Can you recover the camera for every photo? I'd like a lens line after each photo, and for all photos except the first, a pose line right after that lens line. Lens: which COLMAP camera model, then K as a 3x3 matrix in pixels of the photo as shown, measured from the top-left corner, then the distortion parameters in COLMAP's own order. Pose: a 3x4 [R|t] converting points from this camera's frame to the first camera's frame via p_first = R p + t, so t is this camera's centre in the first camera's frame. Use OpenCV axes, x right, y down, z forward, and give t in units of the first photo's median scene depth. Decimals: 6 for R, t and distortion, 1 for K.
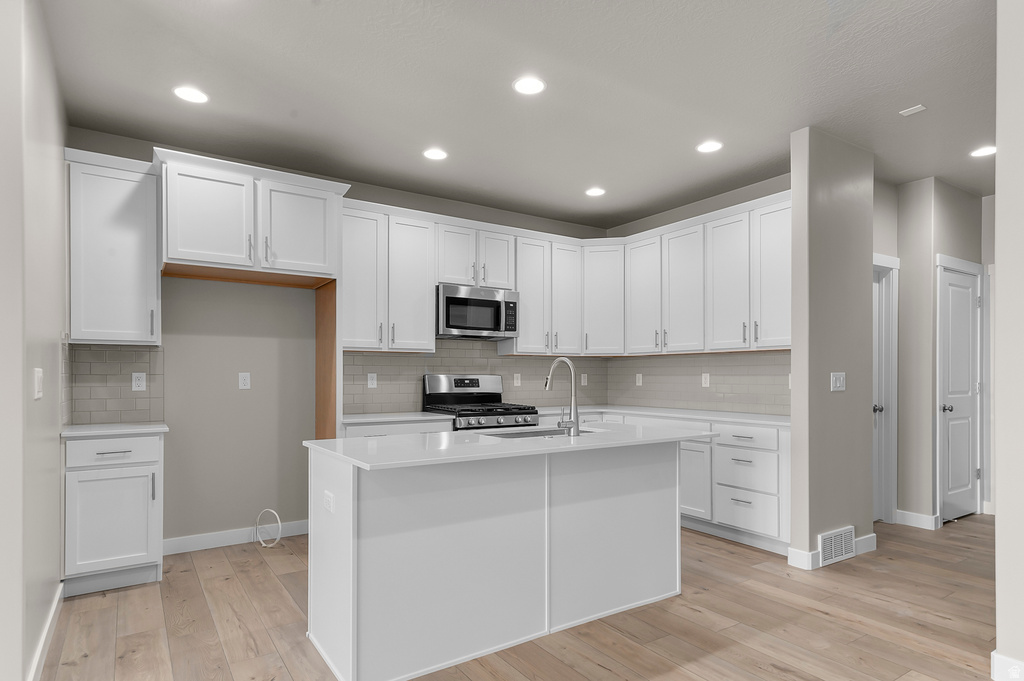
lens RADIAL K [[581.4, 0, 512.0], [0, 581.4, 373.3], [0, 0, 1]] dist [0.004419, 0.001501]
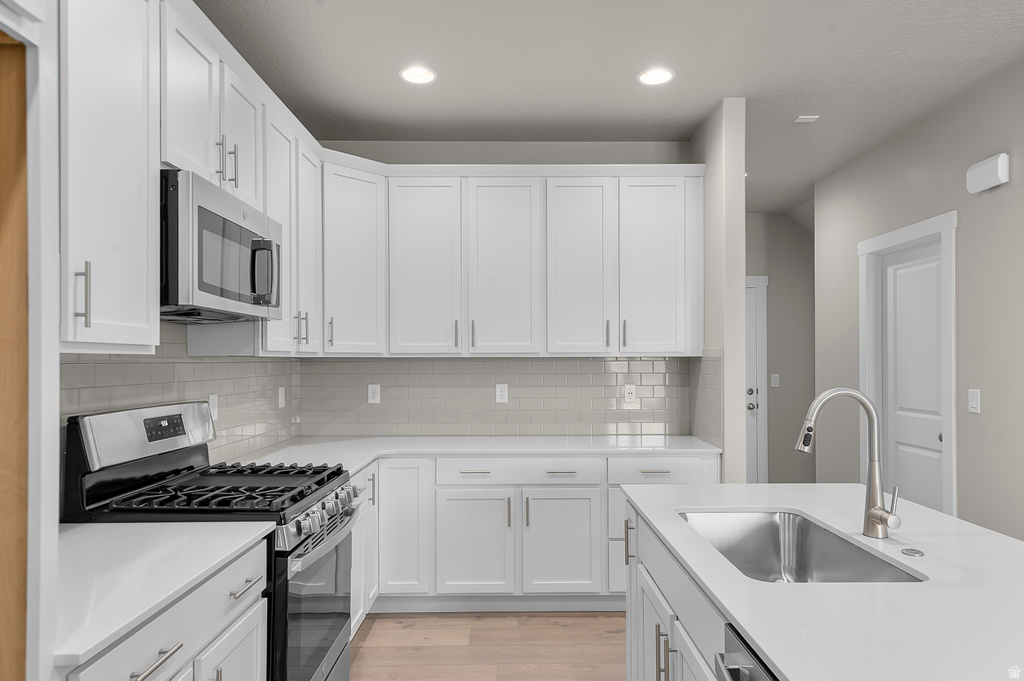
lens RADIAL K [[622.4, 0, 513.5], [0, 622.4, 353.0], [0, 0, 1]] dist [0.000754, 0.000297]
pose [[0.544533, 0.008636, 0.838695, -0.331357], [0.003572, 0.999914, -0.012615, -0.030708], [-0.838732, 0.009865, 0.544456, 0.605234]]
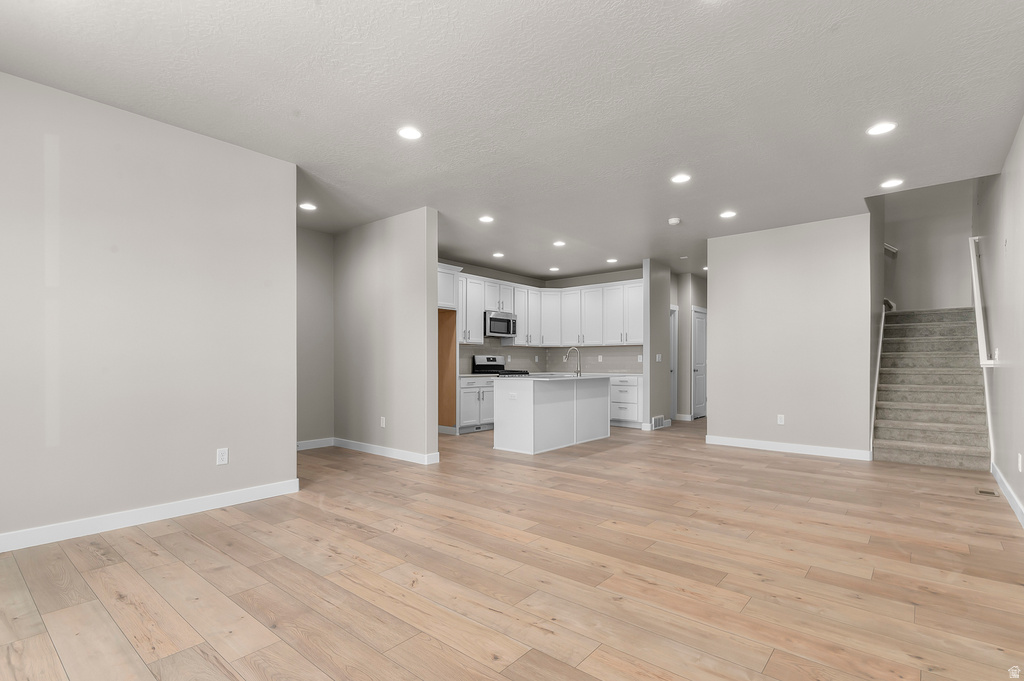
lens RADIAL K [[492.0, 0, 514.8], [0, 492.0, 363.1], [0, 0, 1]] dist [-0.000105, -0.000084]
pose [[0.958400, 0.001023, 0.285427, -0.521028], [-0.001955, 0.999994, 0.002982, 0.025303], [-0.285422, -0.003416, 0.958396, -0.695753]]
